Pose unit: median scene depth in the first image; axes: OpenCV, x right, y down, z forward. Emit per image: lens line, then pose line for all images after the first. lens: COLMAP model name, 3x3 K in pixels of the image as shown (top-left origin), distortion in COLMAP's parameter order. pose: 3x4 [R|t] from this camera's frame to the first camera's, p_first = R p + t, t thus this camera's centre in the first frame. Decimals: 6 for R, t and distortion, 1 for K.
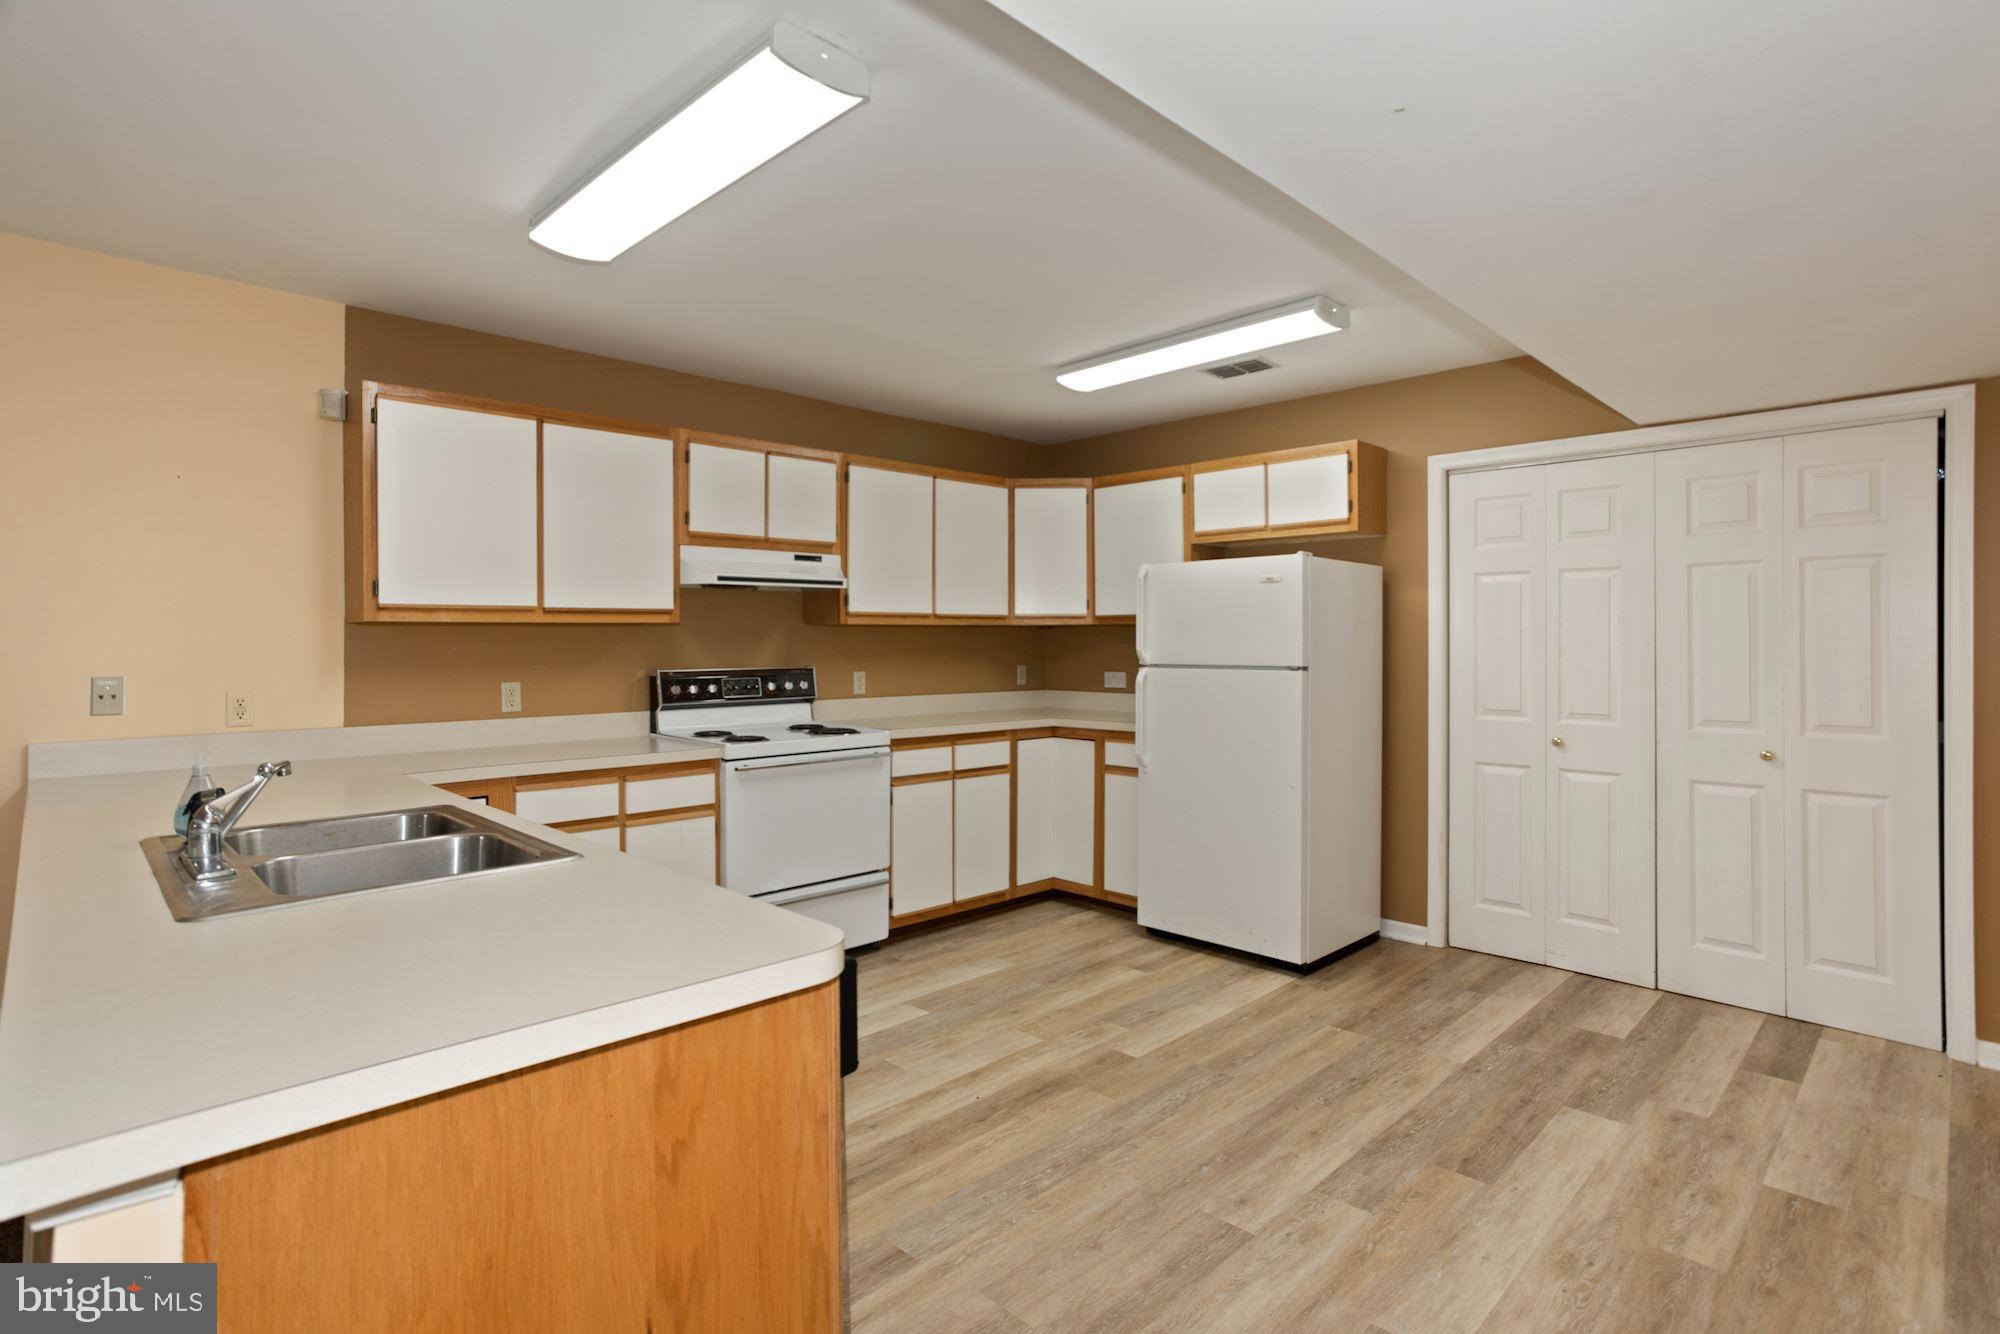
lens RADIAL K [[994.4, 0, 1007.3], [0, 994.4, 634.0], [0, 0, 1]] dist [-0.005495, 0.008652]
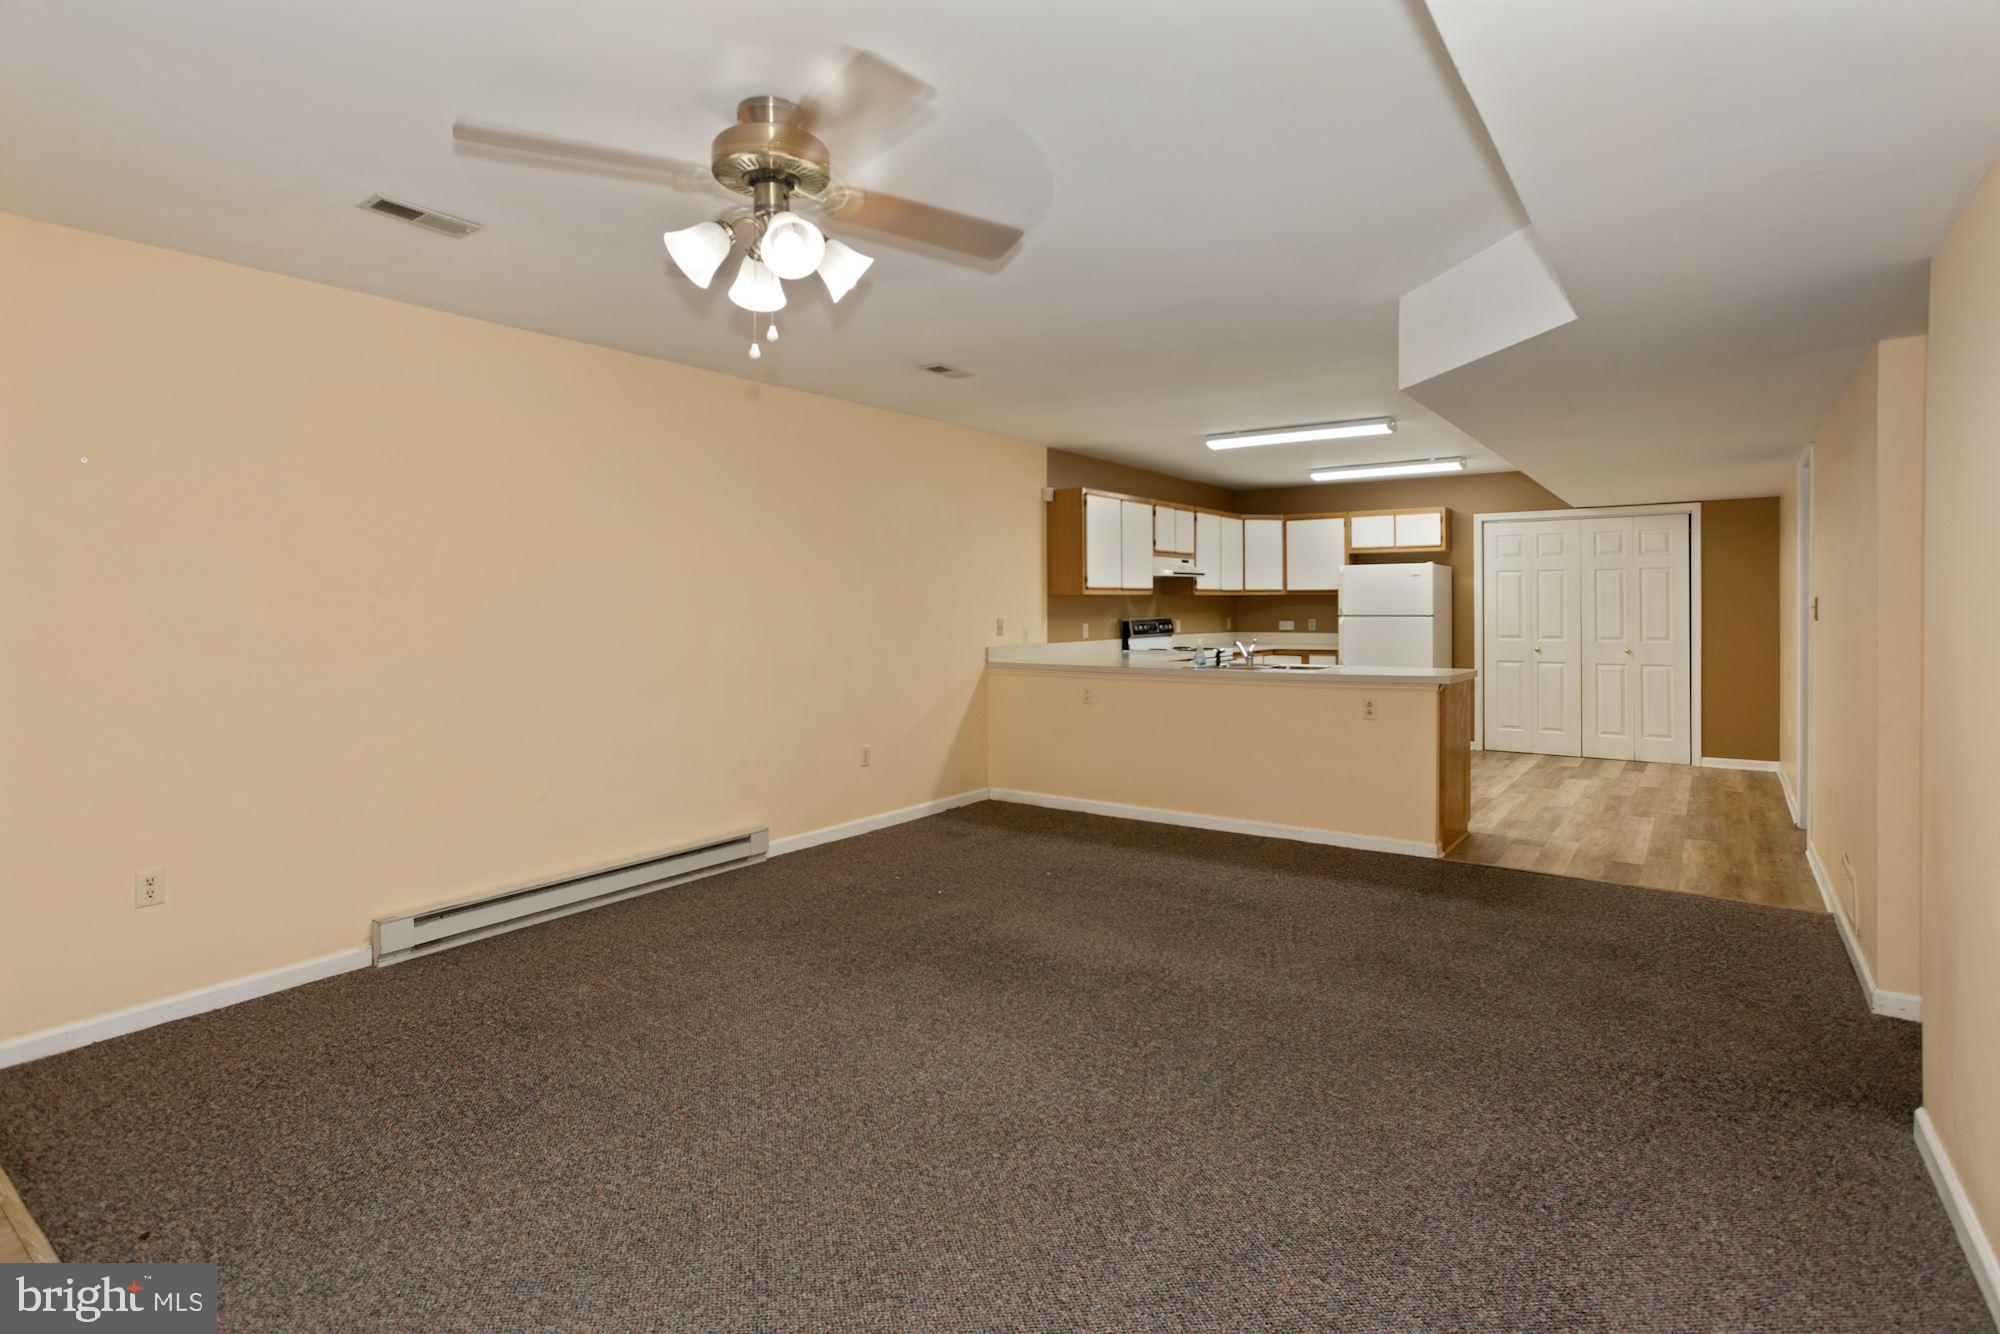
lens RADIAL K [[989.9, 0, 994.7], [0, 989.9, 592.6], [0, 0, 1]] dist [-0.025317, 0.000370]
pose [[0.989771, 0.001317, 0.142660, -0.871880], [-0.000436, 0.999981, -0.006201, -0.002669], [-0.142665, 0.006075, 0.989752, -0.901342]]
